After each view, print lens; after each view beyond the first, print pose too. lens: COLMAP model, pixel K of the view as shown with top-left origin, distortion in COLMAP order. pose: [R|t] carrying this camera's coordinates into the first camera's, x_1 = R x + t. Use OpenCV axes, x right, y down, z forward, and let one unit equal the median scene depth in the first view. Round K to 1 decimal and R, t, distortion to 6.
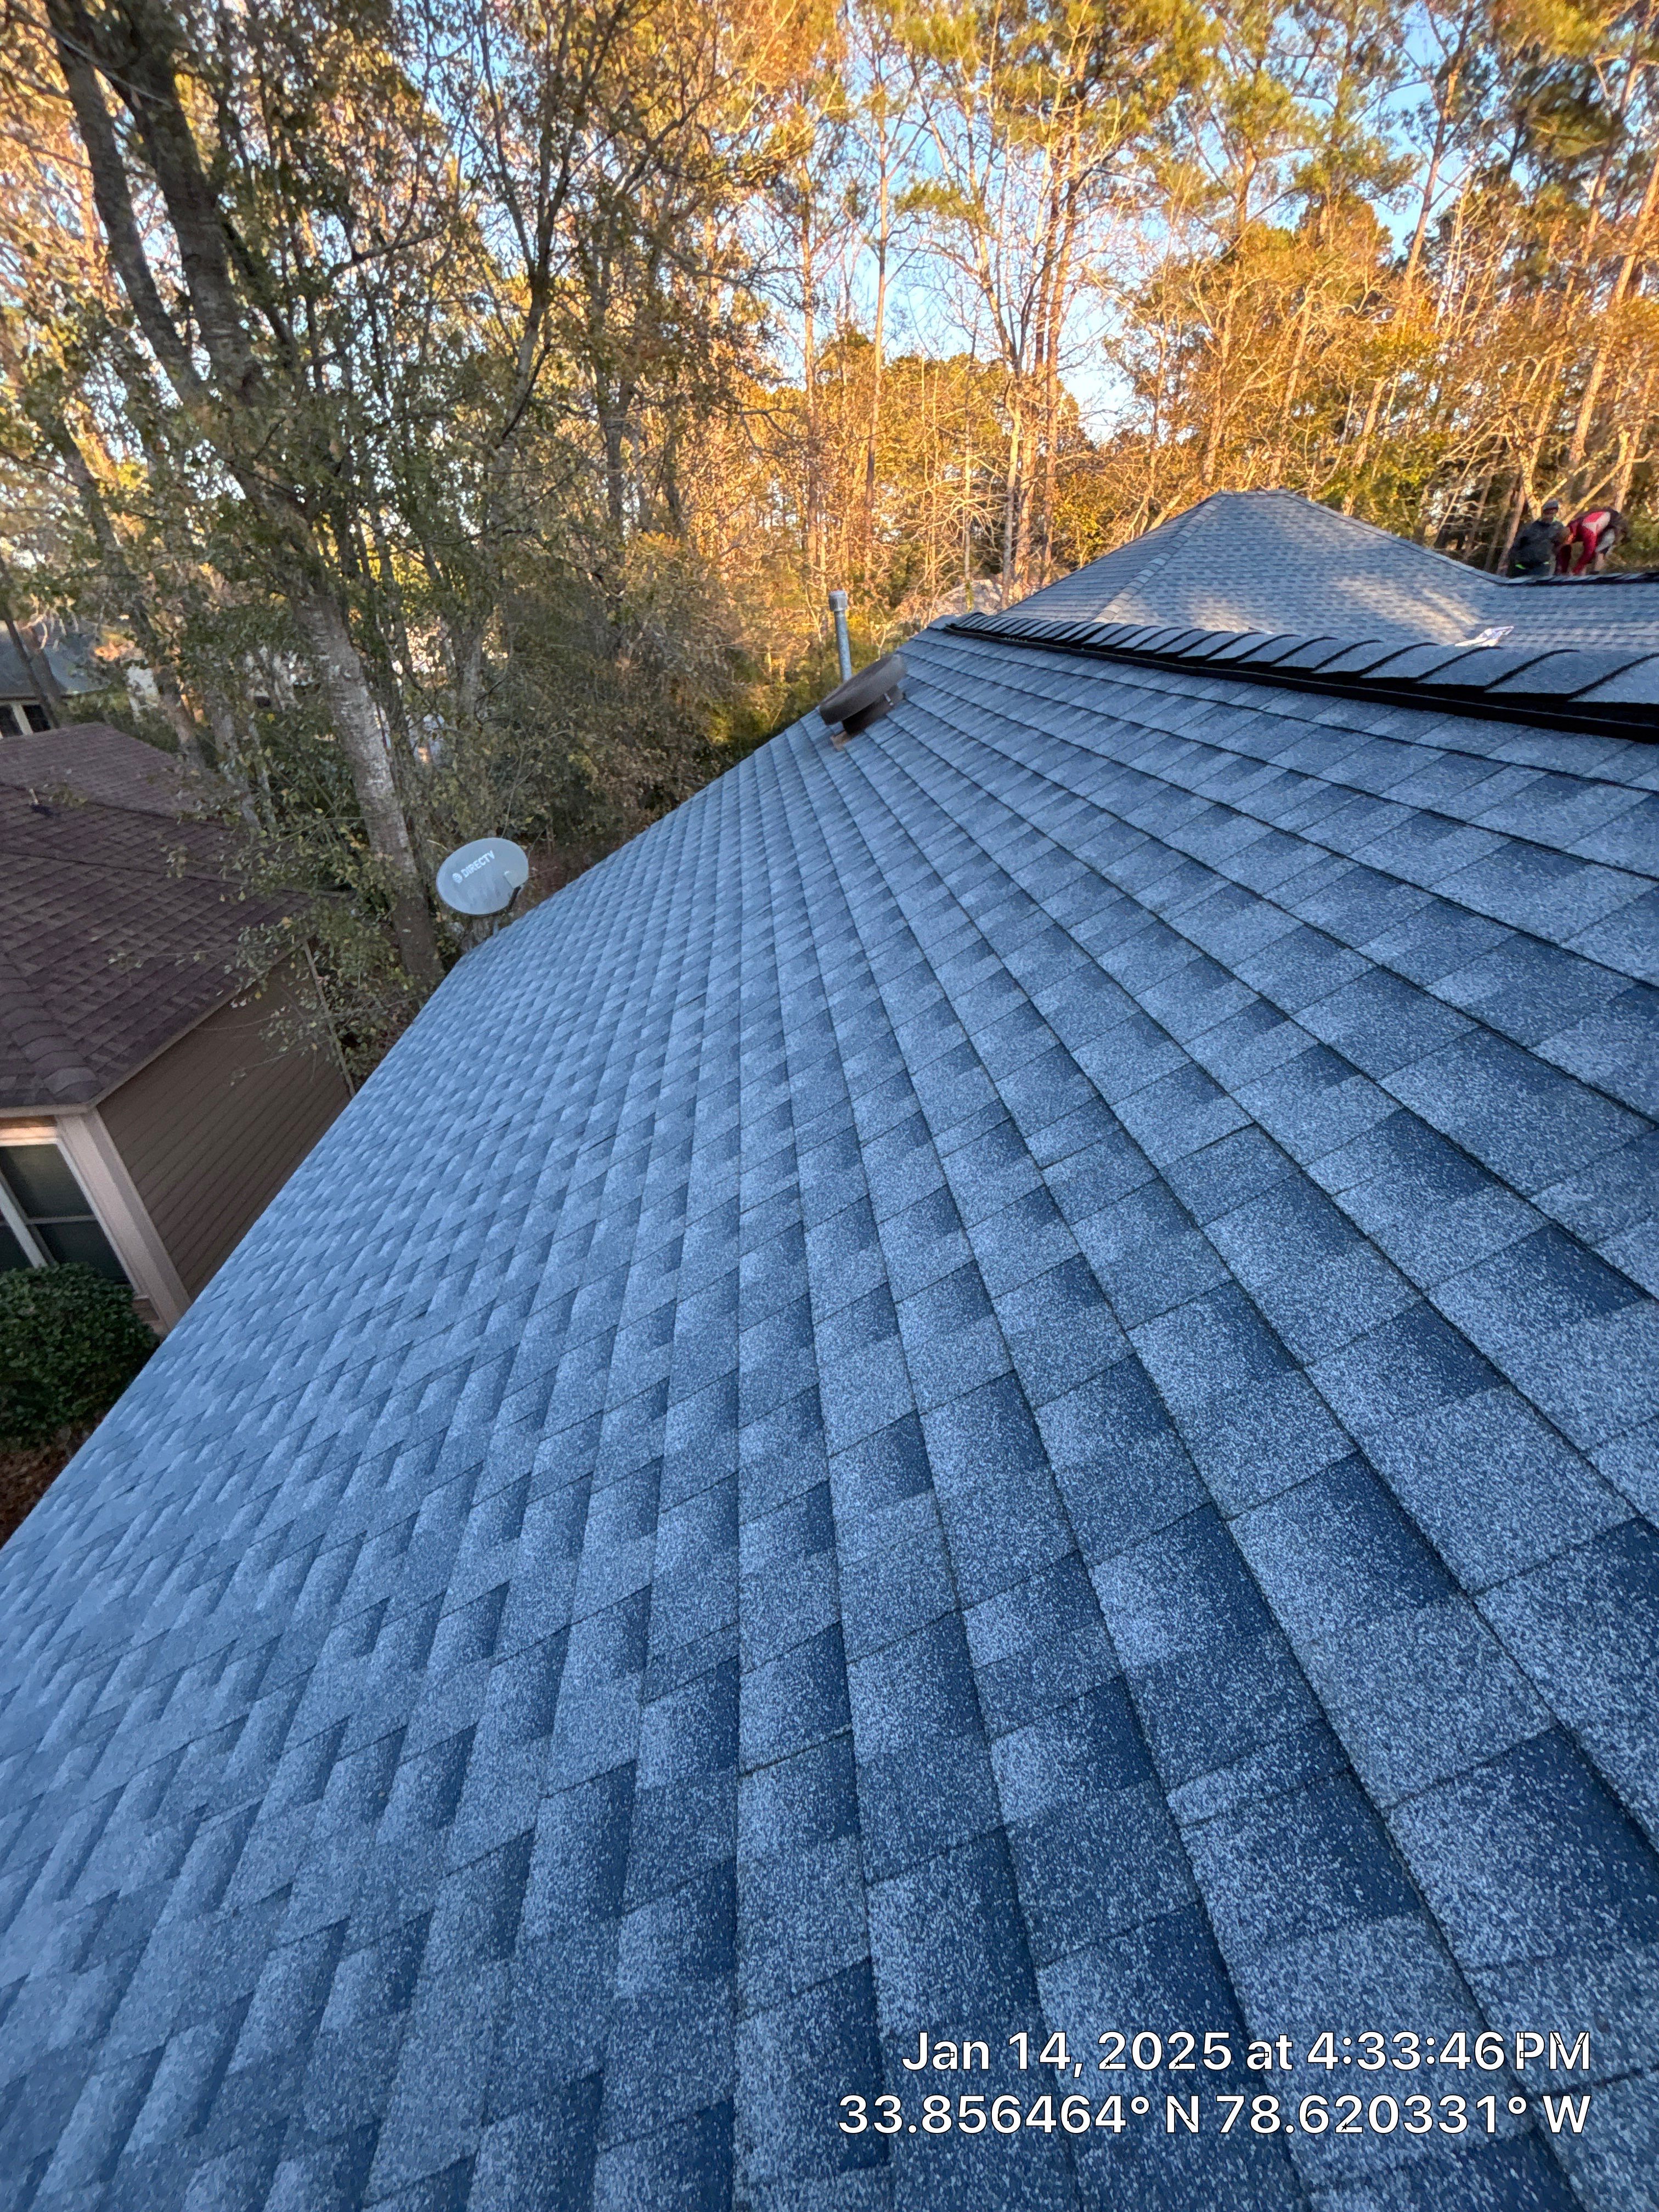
lens RADIAL K [[897.4, 0, 832.7], [0, 897.4, 1093.5], [0, 0, 1]] dist [-0.000647, -0.000083]
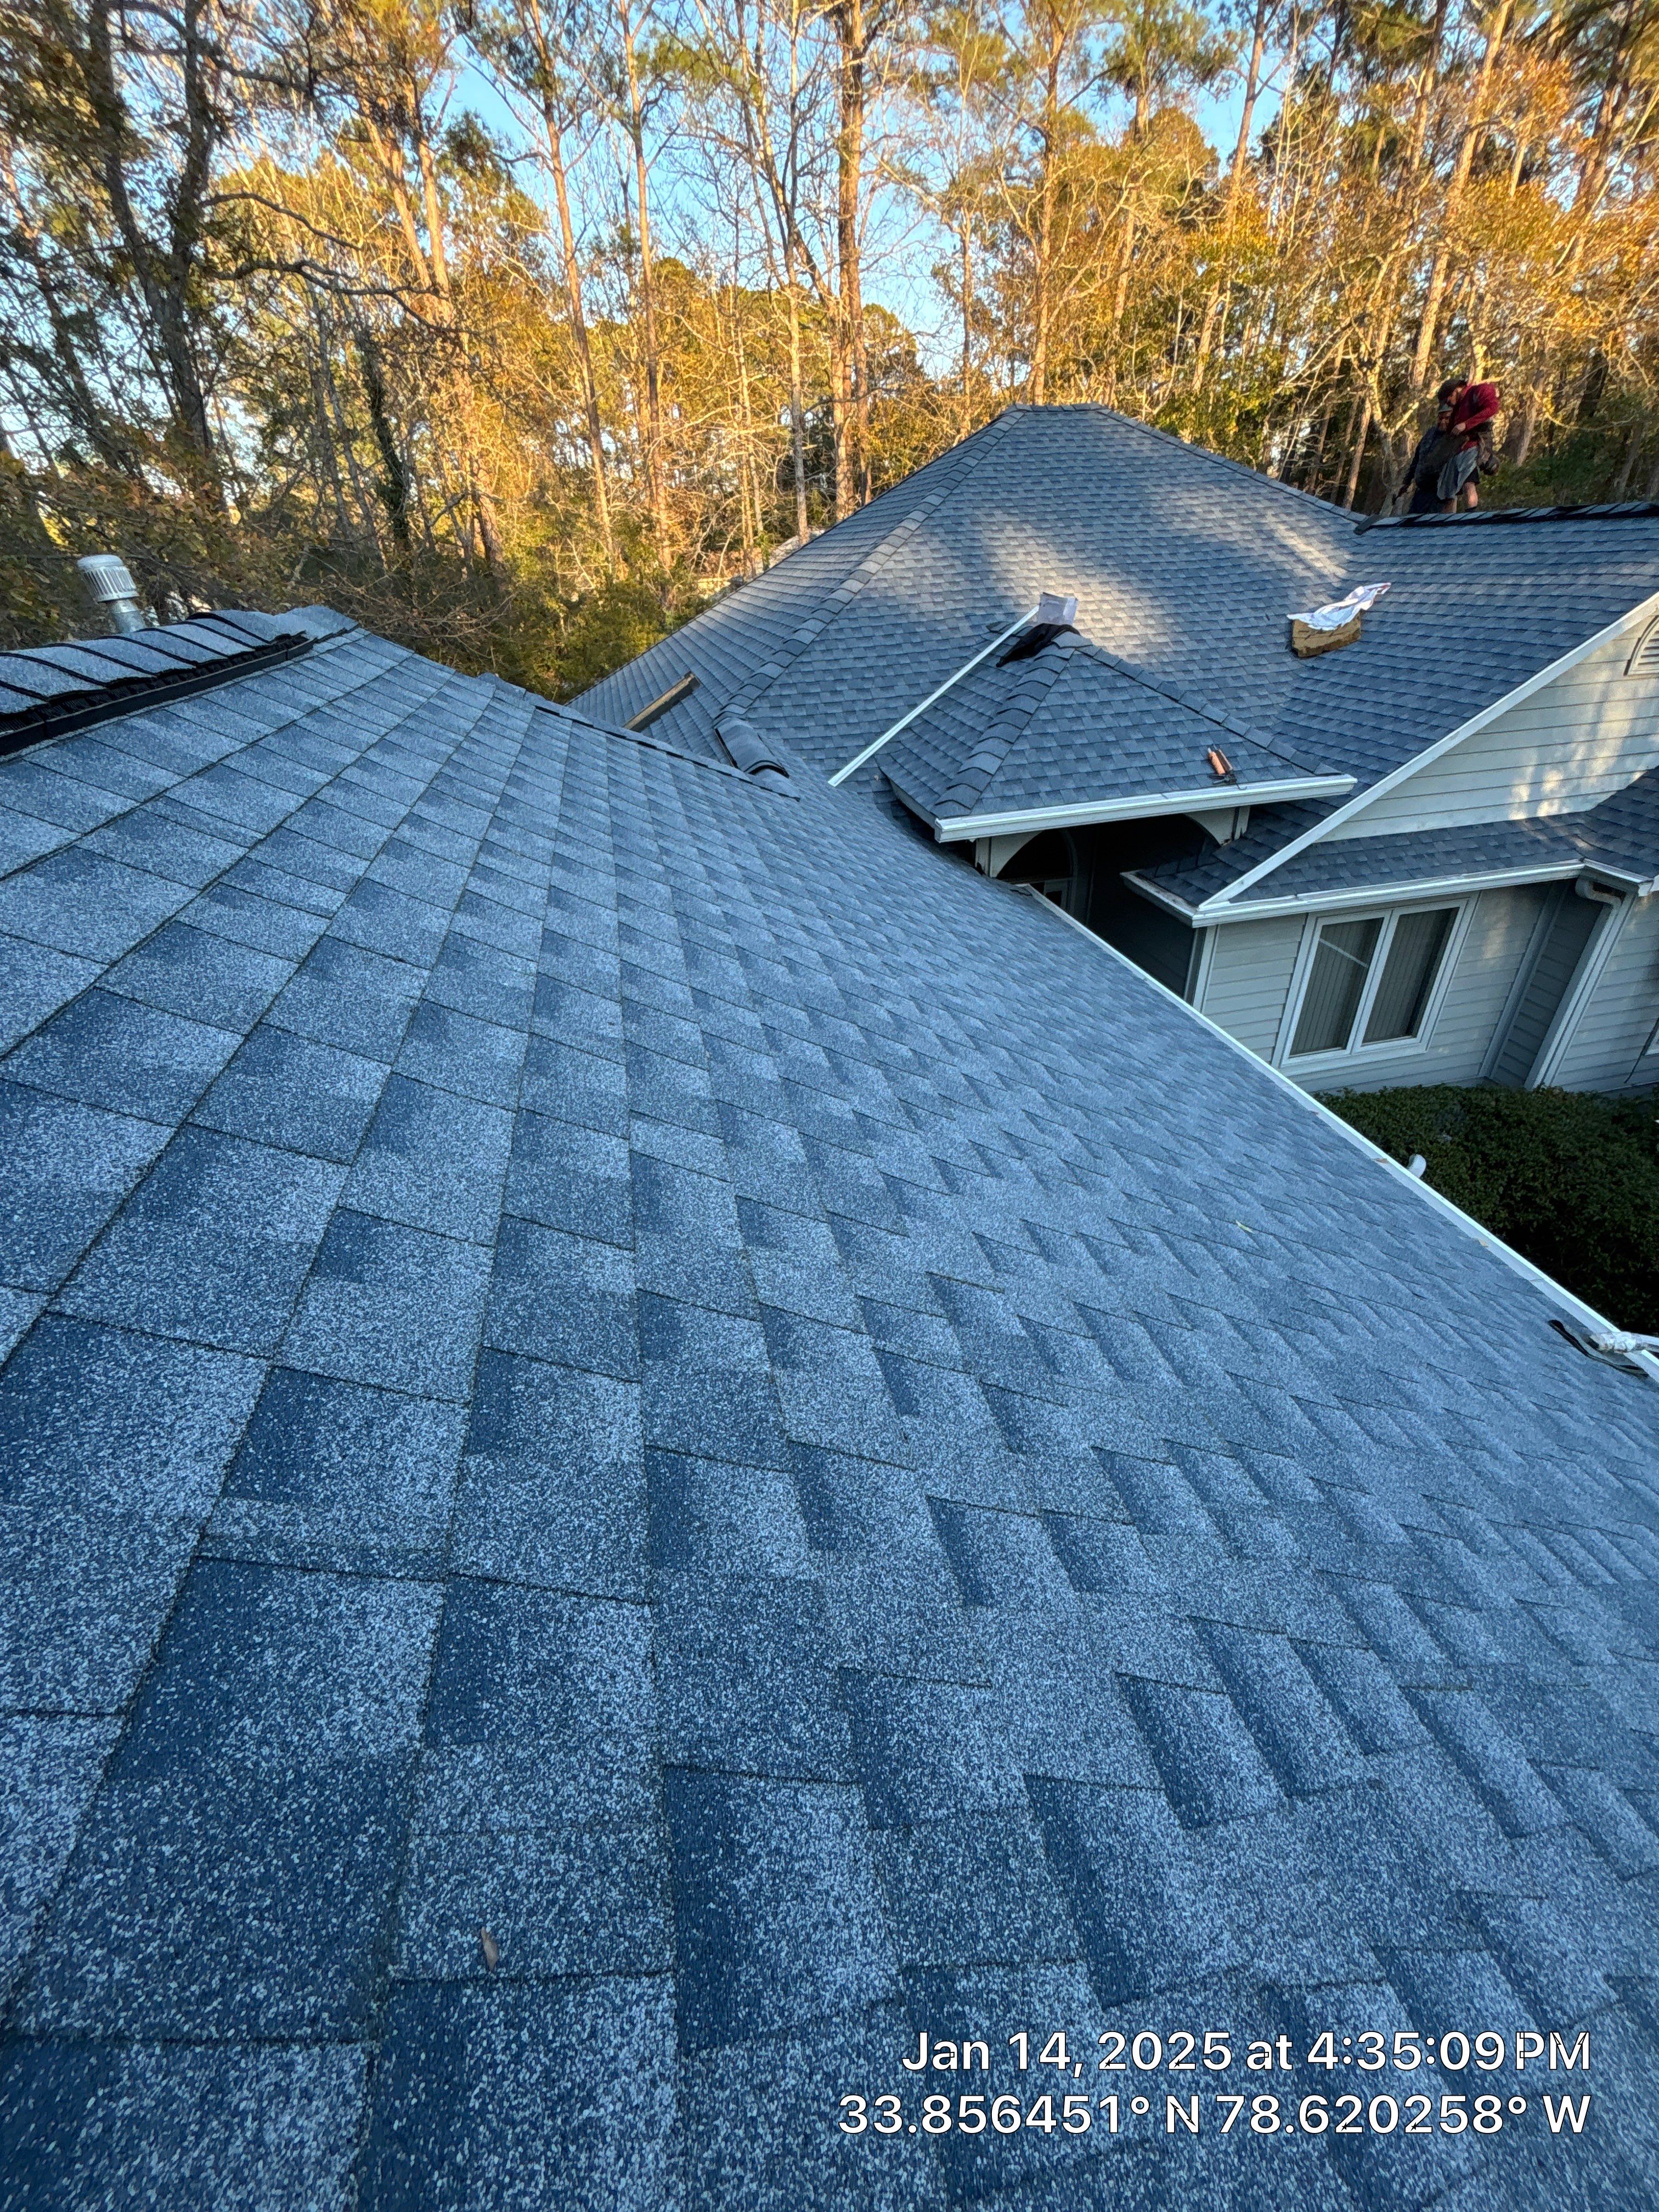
lens RADIAL K [[897.4, 0, 832.7], [0, 897.4, 1093.5], [0, 0, 1]] dist [-0.000647, -0.000083]
pose [[0.991247, -0.080449, 0.104679, 0.074774], [0.076341, 0.996168, 0.042688, -0.066584], [-0.107712, -0.034324, 0.993590, 0.118504]]
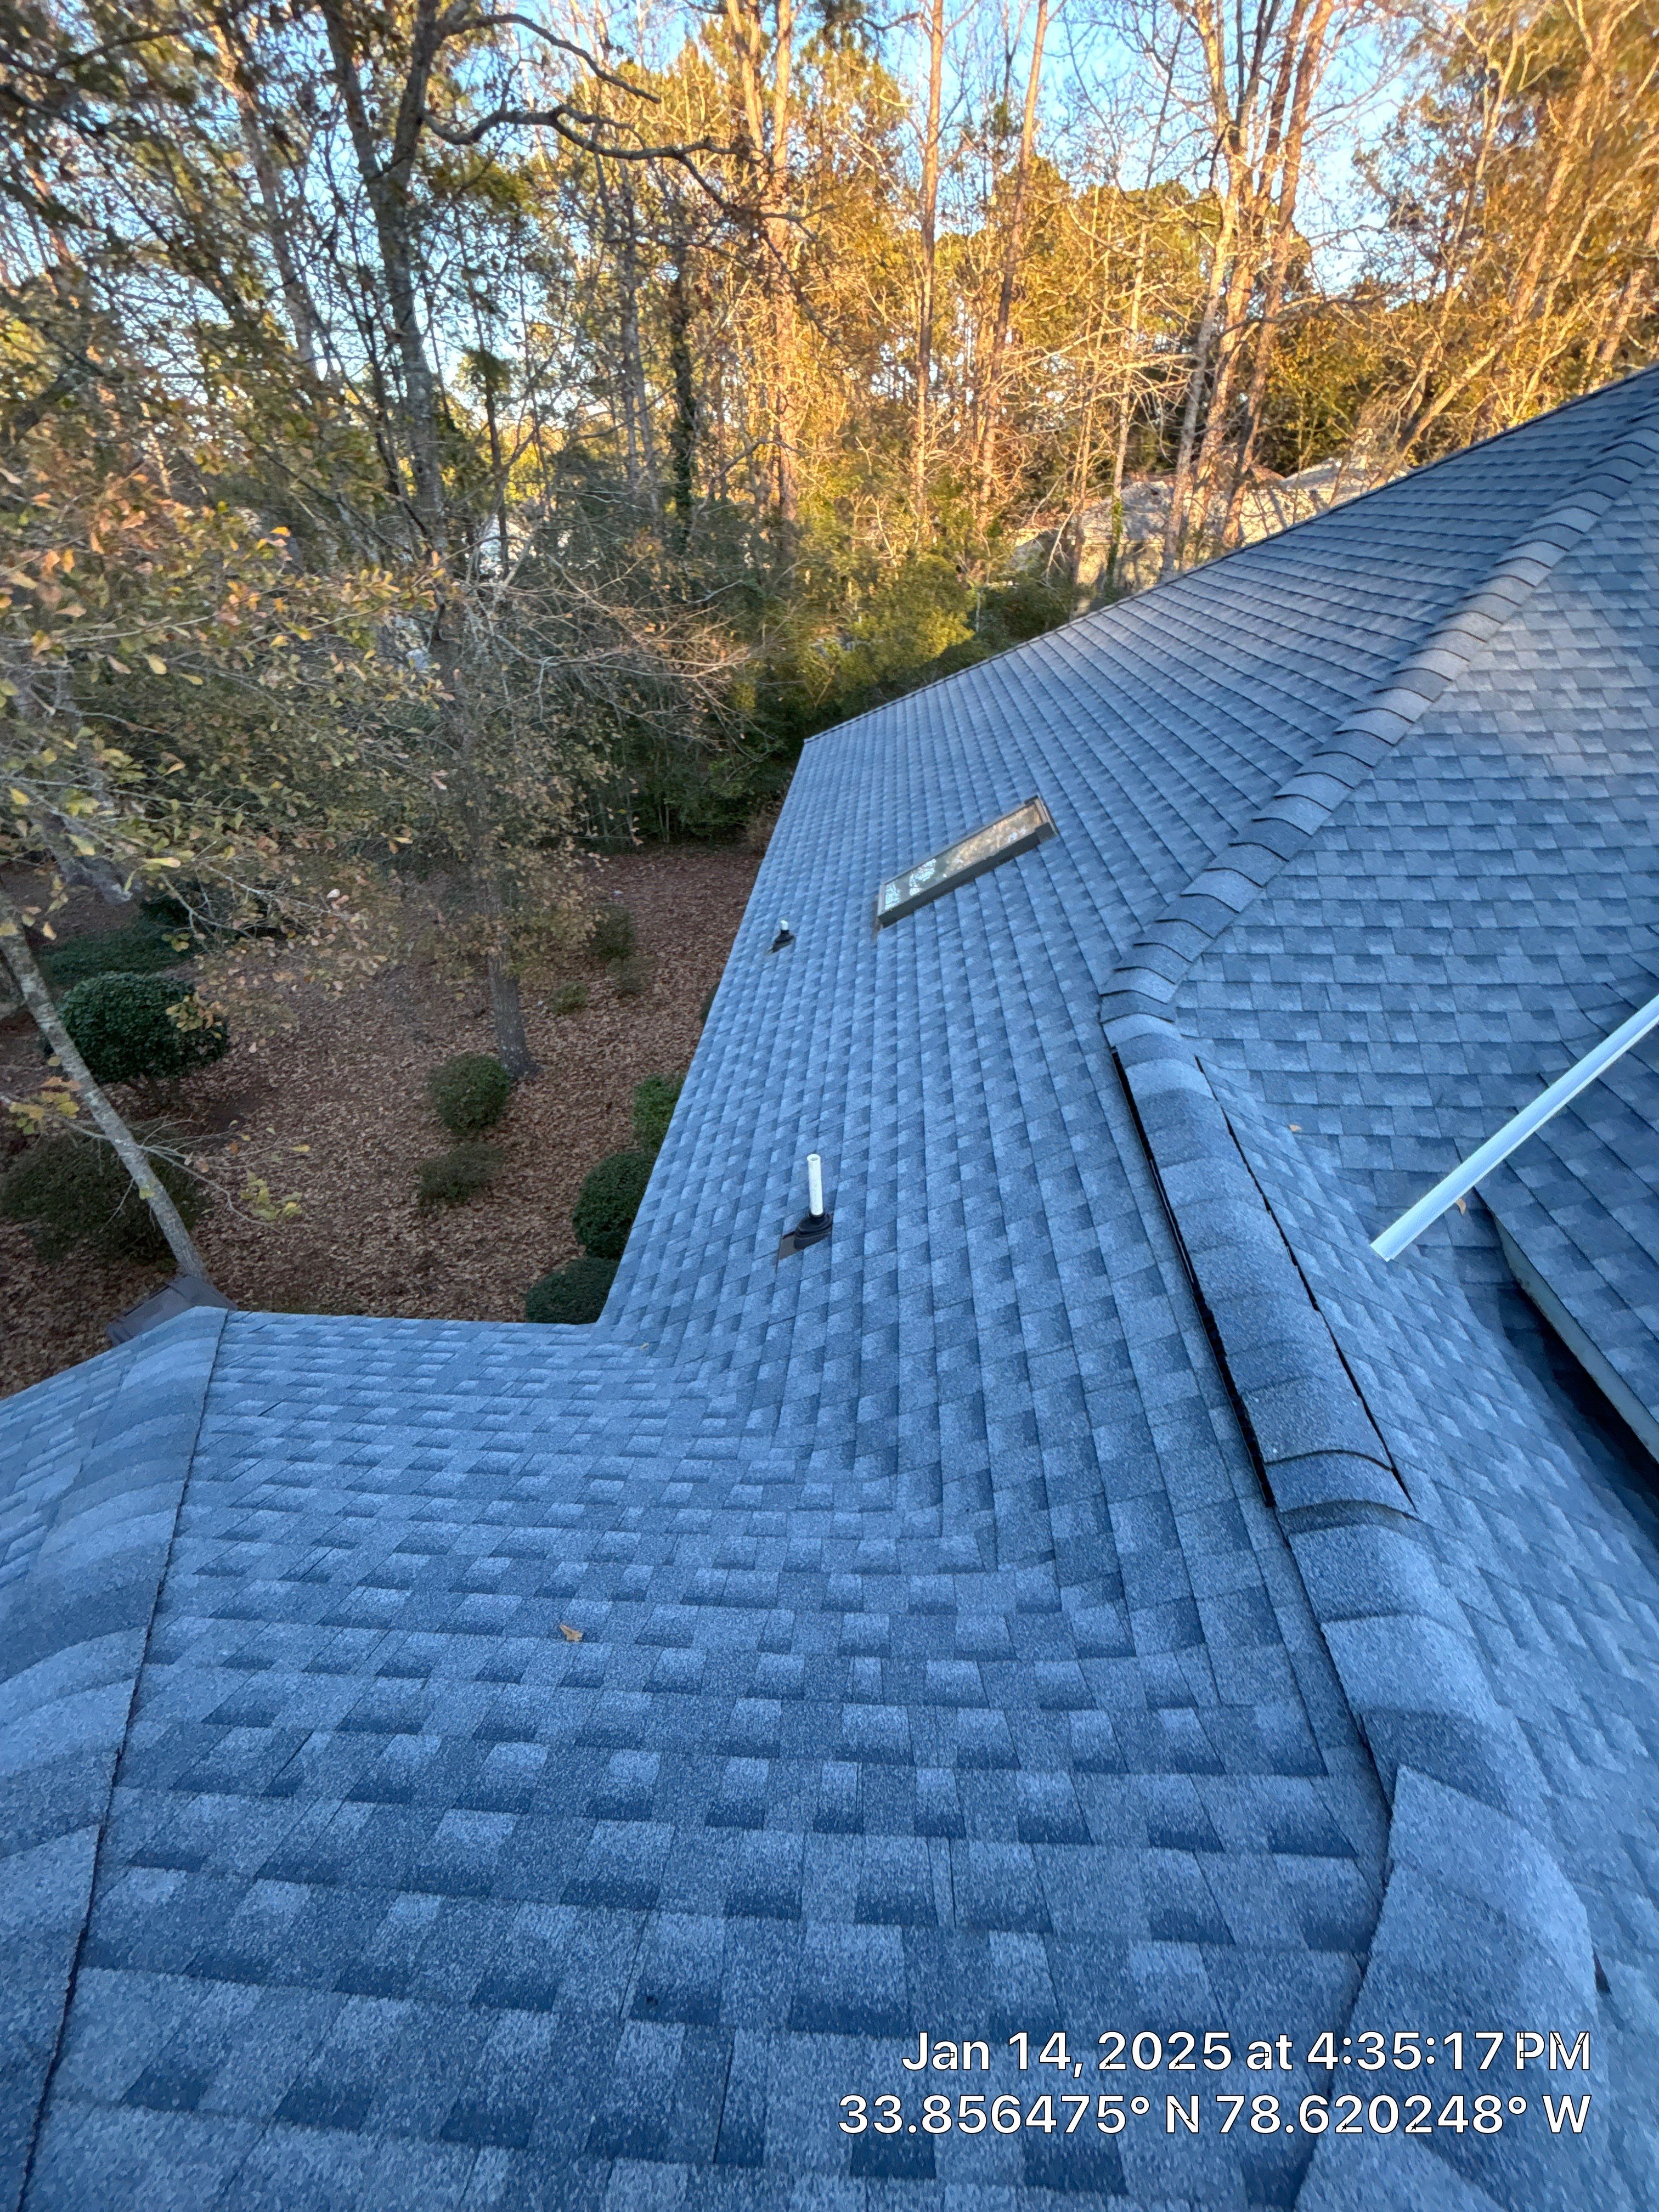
lens RADIAL K [[897.4, 0, 832.7], [0, 897.4, 1093.5], [0, 0, 1]] dist [-0.000647, -0.000083]
pose [[0.988713, 0.095085, -0.115784, 0.054384], [-0.084207, 0.991864, 0.095472, -0.163826], [0.123920, -0.084644, 0.988675, 0.255291]]
